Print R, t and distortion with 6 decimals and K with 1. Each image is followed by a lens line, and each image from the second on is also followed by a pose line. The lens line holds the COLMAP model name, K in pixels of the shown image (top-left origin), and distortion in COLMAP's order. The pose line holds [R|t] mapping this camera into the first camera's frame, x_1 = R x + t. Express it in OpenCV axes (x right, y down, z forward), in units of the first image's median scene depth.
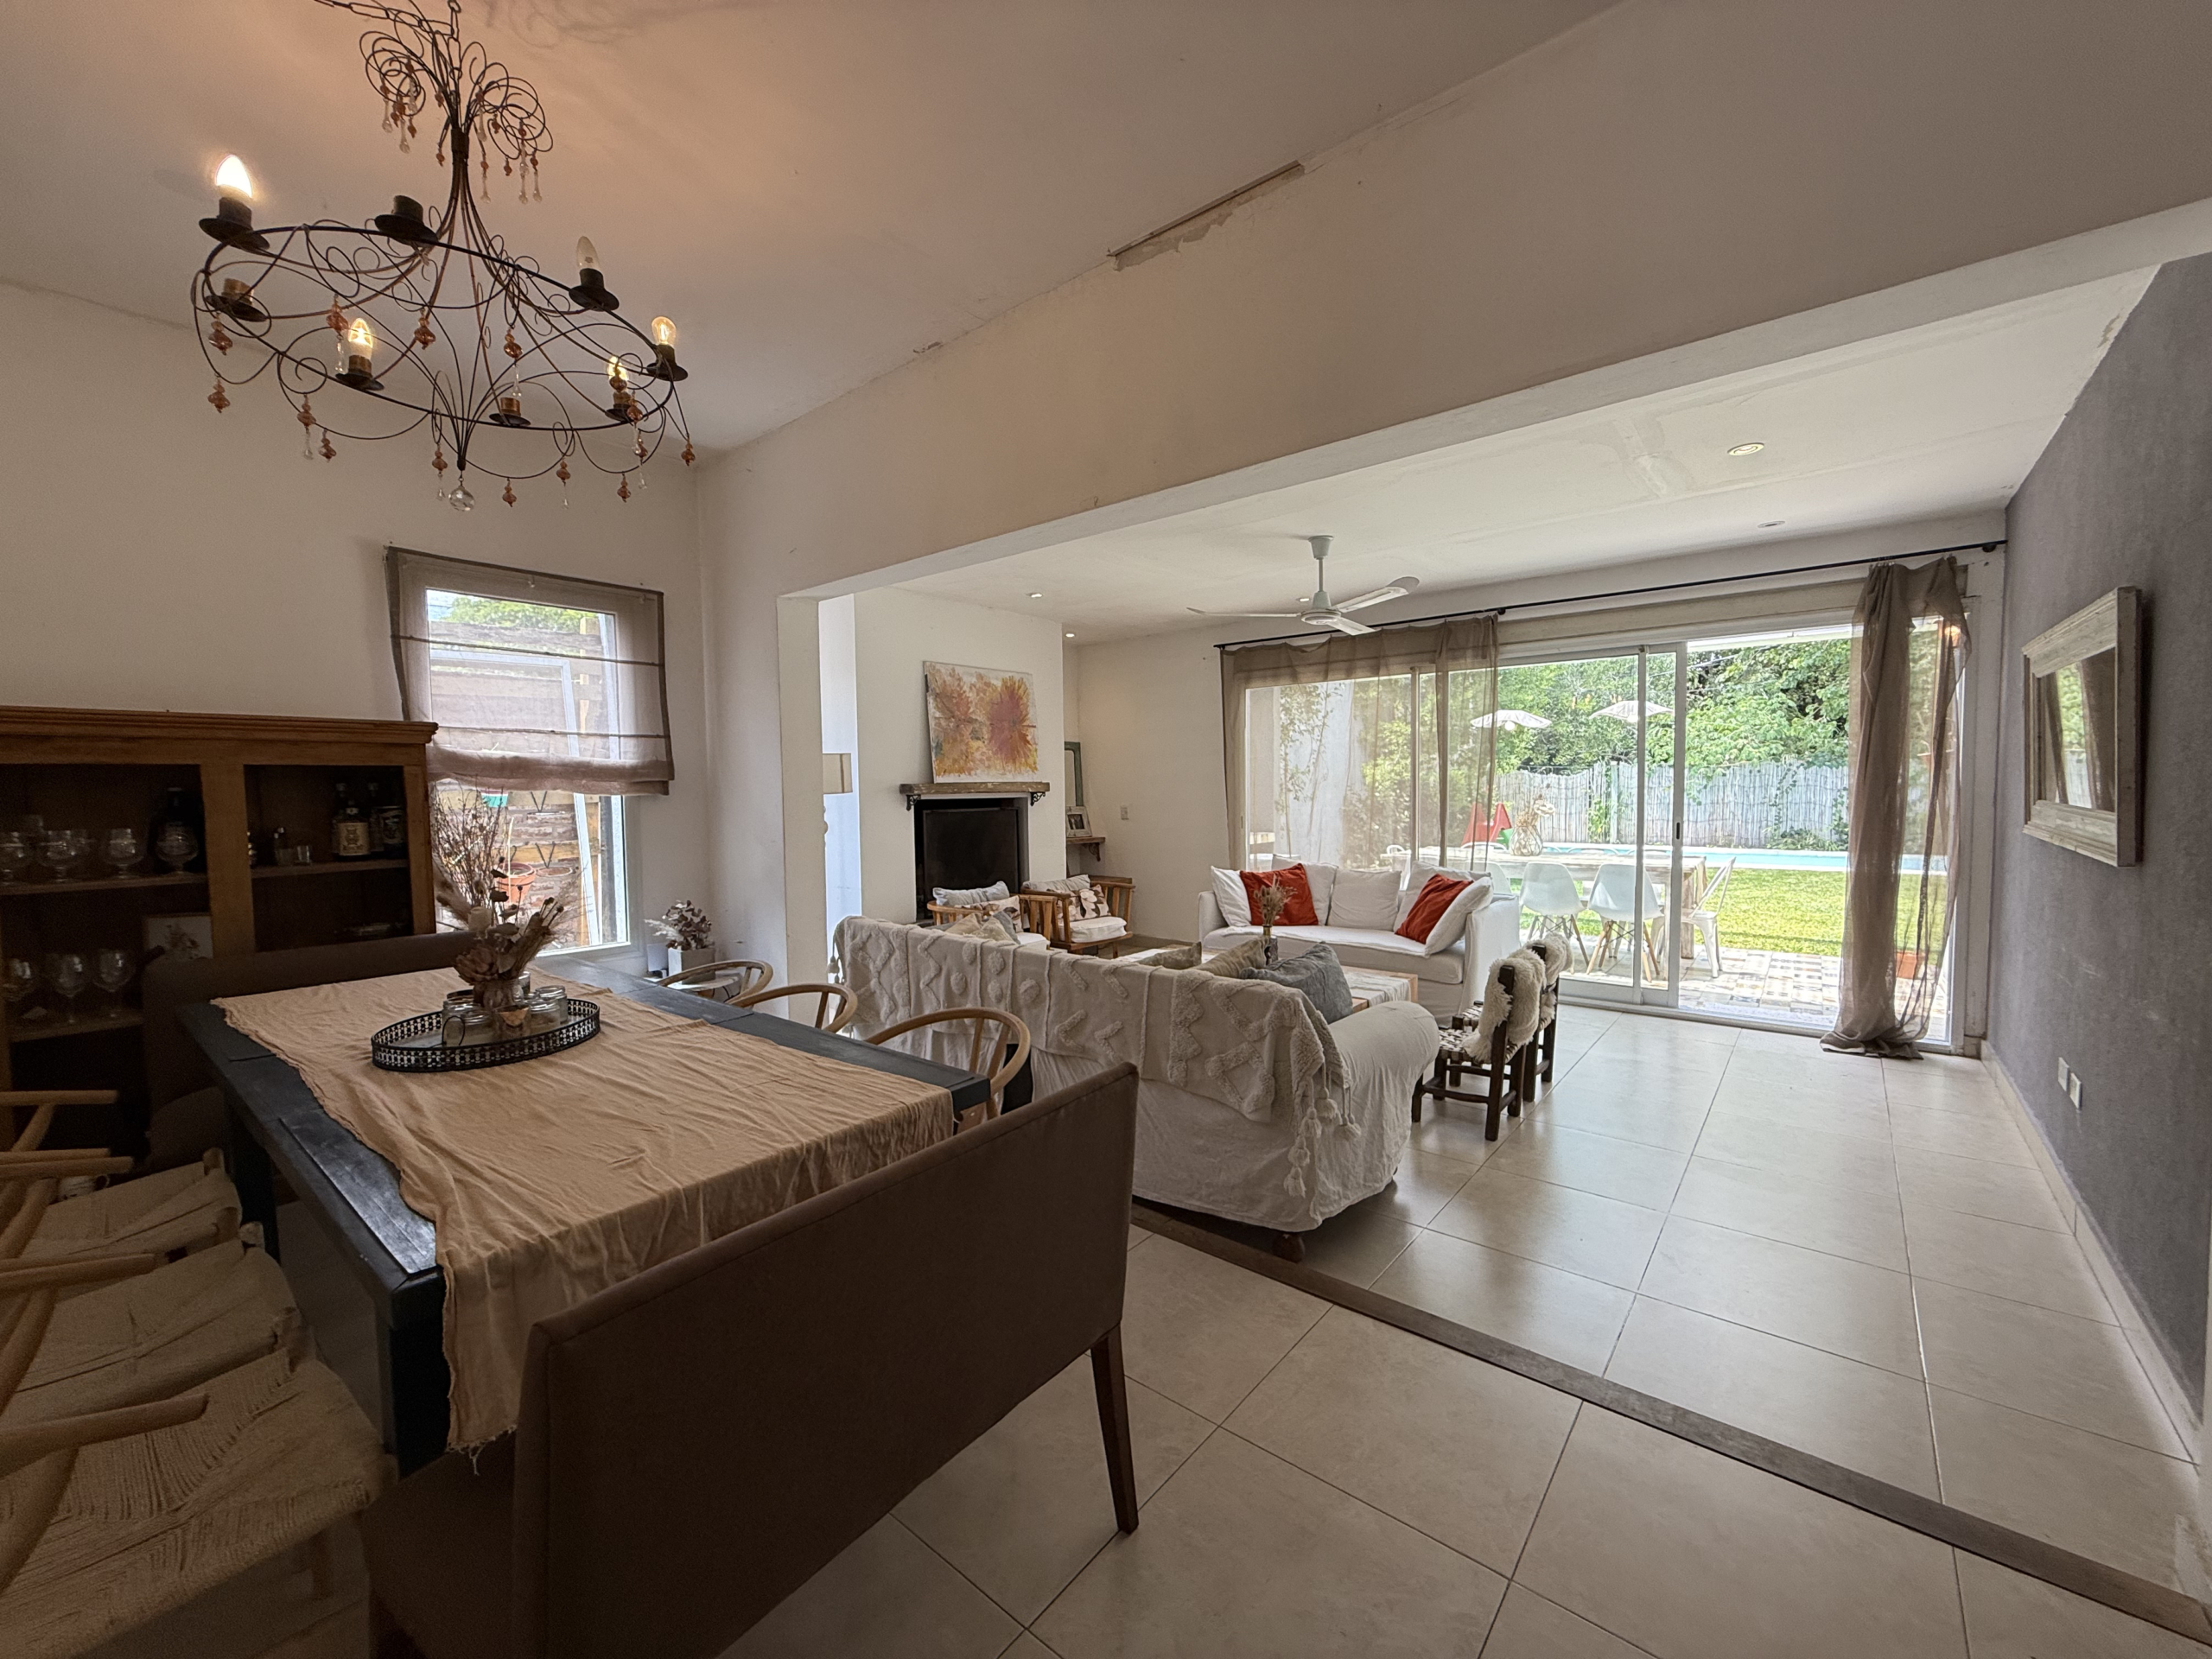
lens RADIAL K [[882.8, 0, 1097.0], [0, 882.8, 831.4], [0, 0, 1]] dist [0.000761, -0.000033]
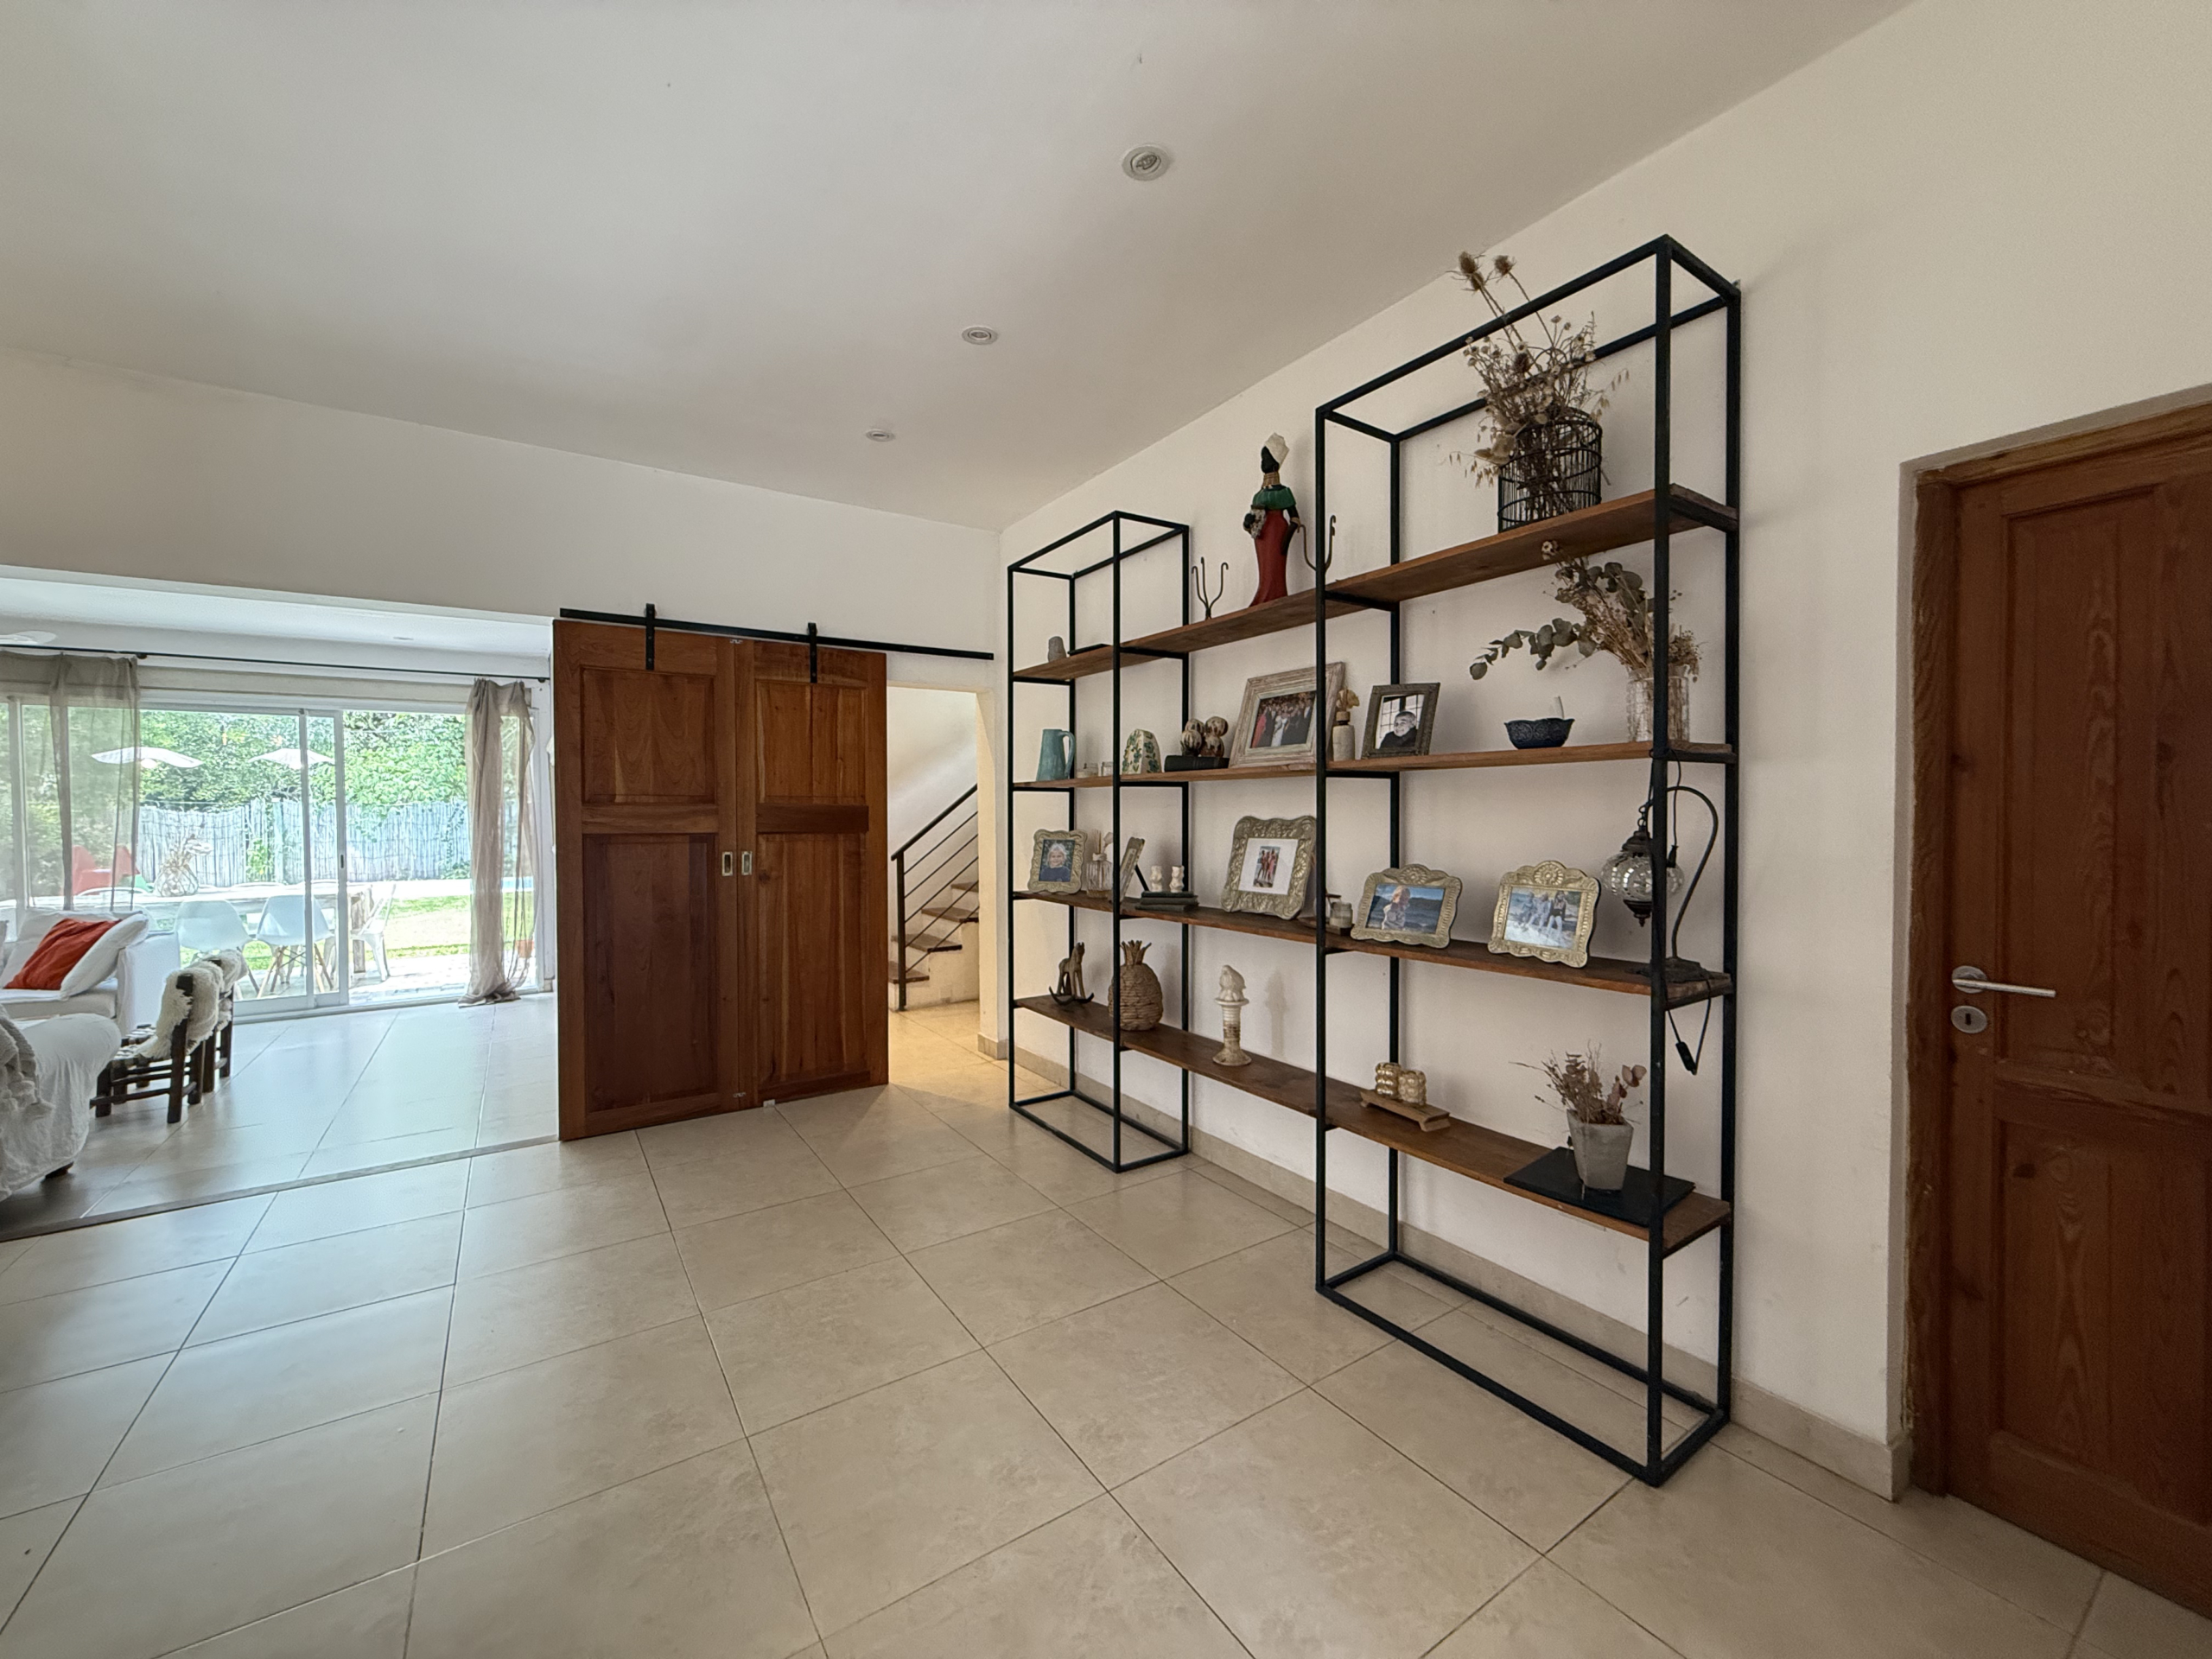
lens RADIAL K [[885.0, 0, 1100.6], [0, 885.0, 829.7], [0, 0, 1]] dist [0.001479, 0.000385]
pose [[0.288201, -0.010190, 0.957516, -0.280147], [0.051851, 0.998642, -0.004979, 0.019876], [-0.956165, 0.051083, 0.288338, -0.469395]]
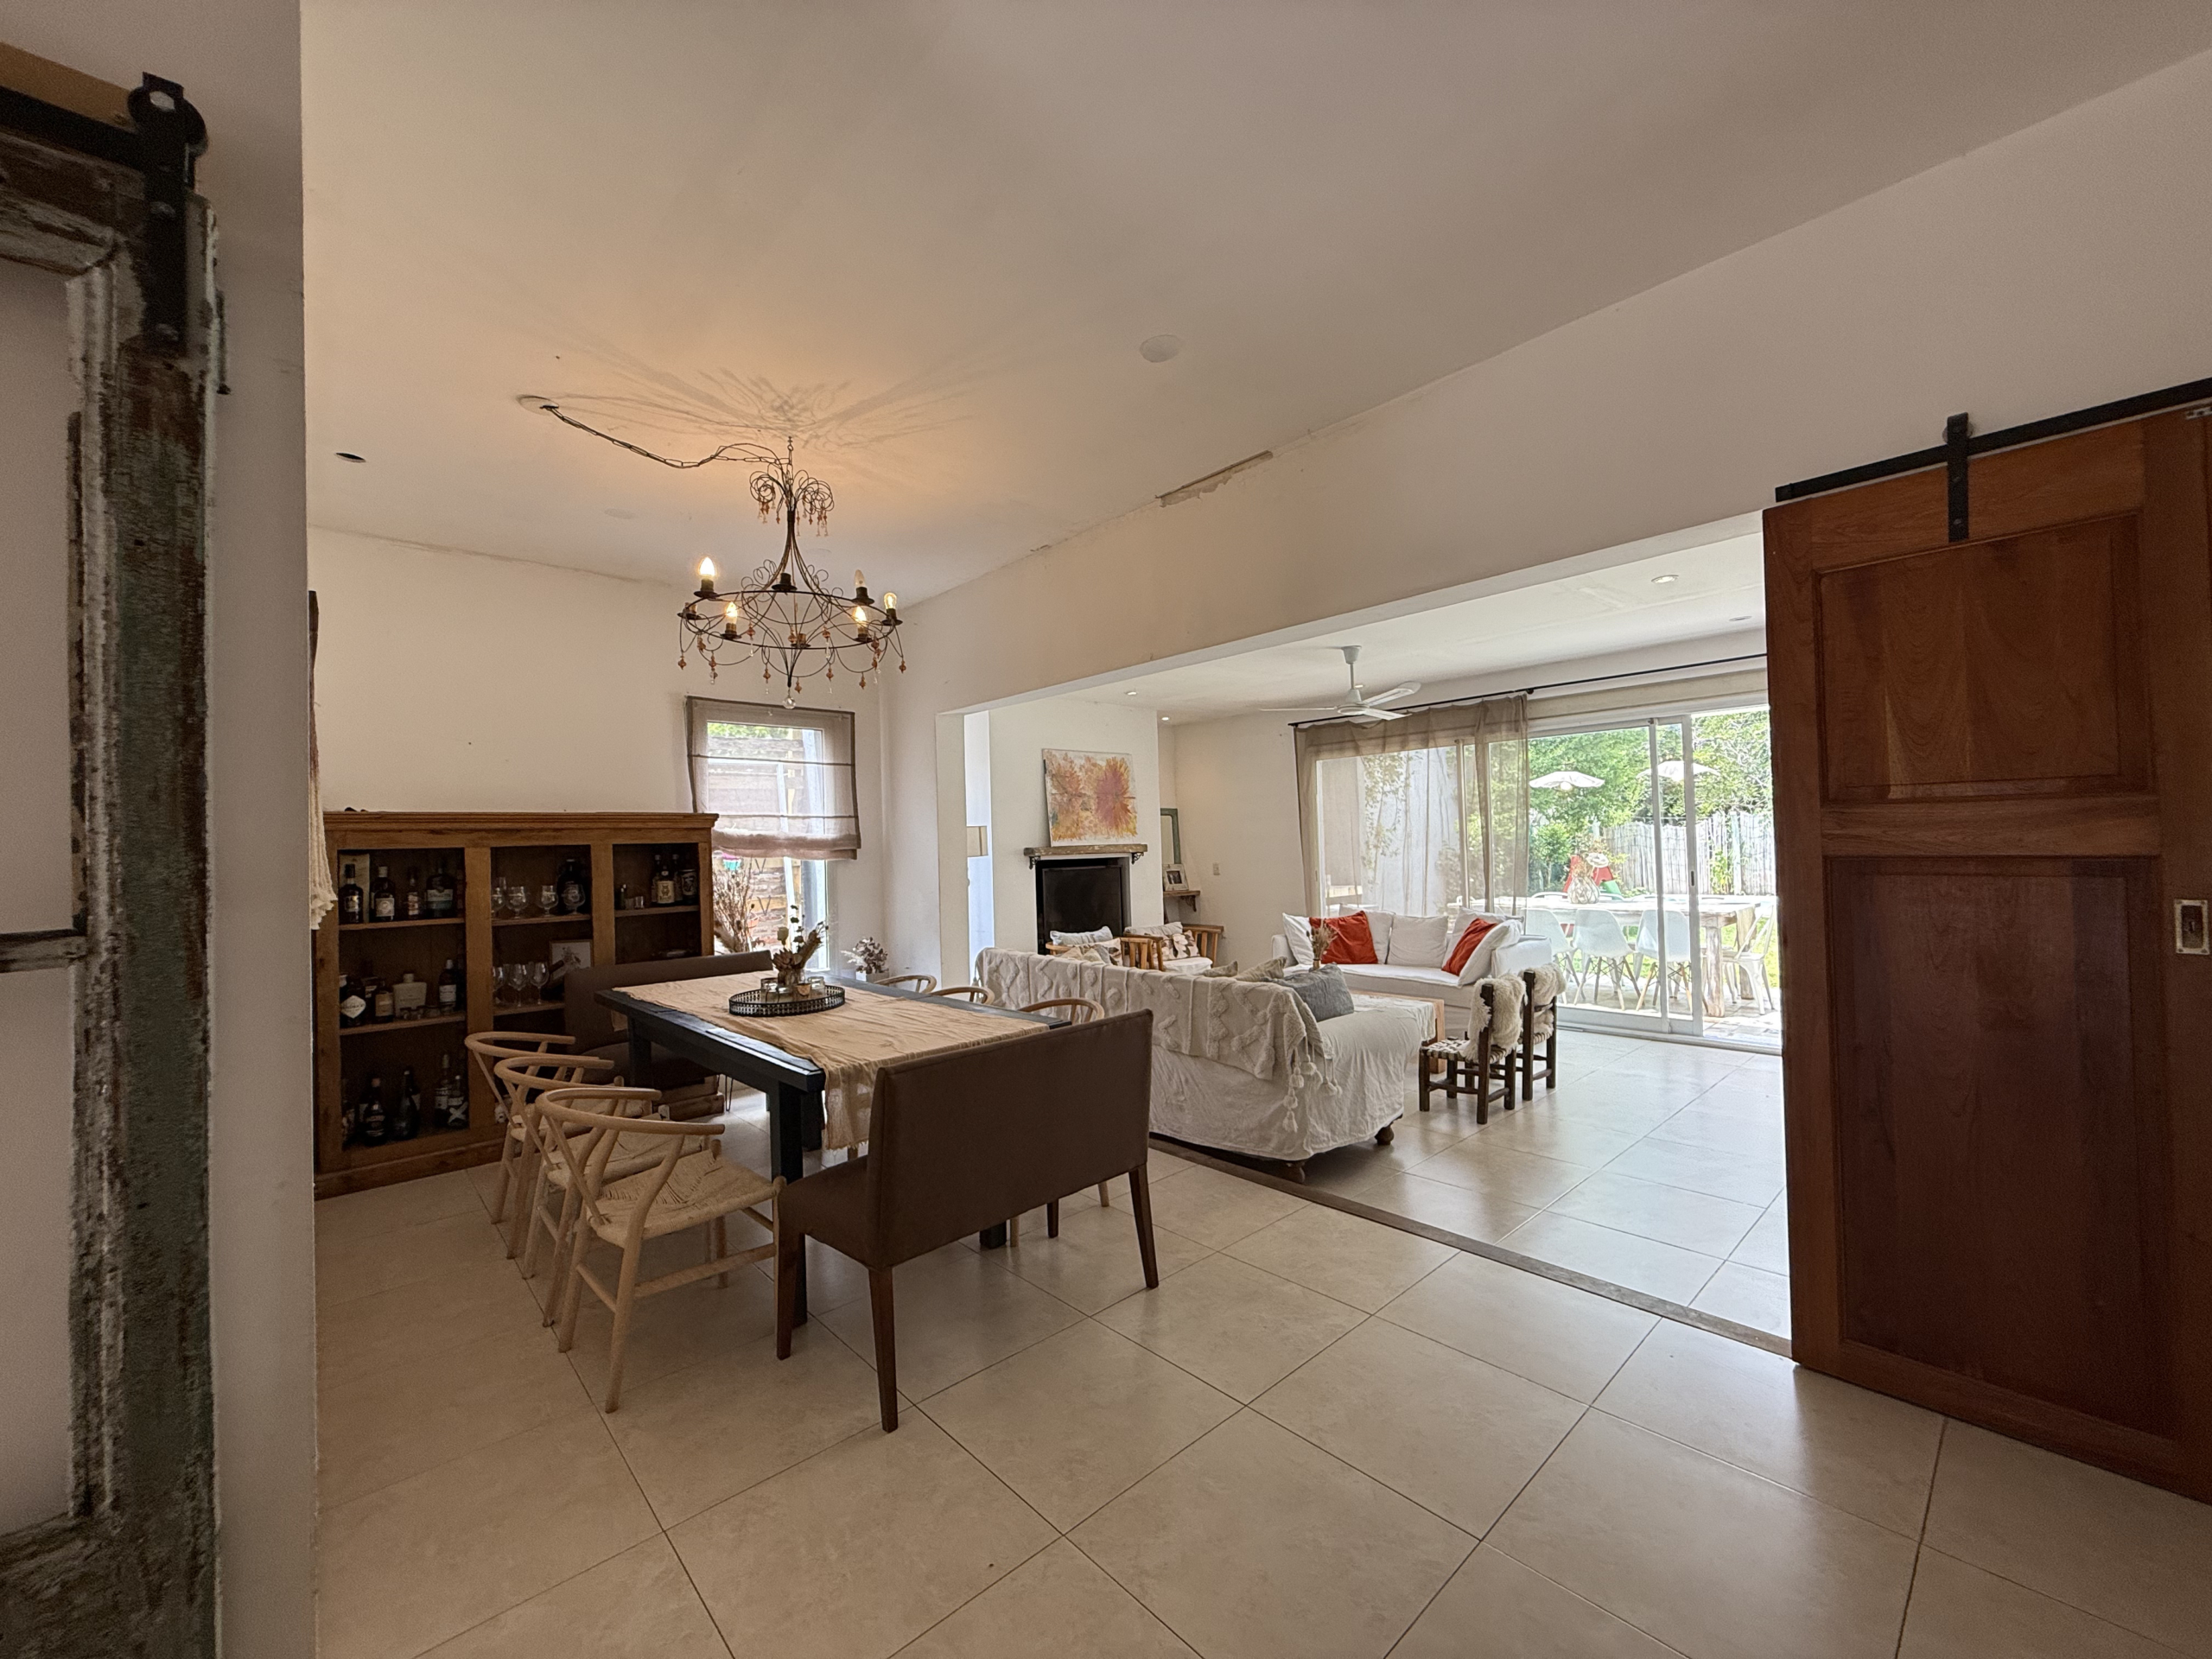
lens RADIAL K [[882.8, 0, 1097.0], [0, 882.8, 831.4], [0, 0, 1]] dist [0.000761, -0.000033]
pose [[0.990053, -0.018261, -0.139501, 0.070678], [0.009038, 0.997748, -0.066463, 0.009228], [0.140401, 0.064542, 0.987989, -0.291485]]
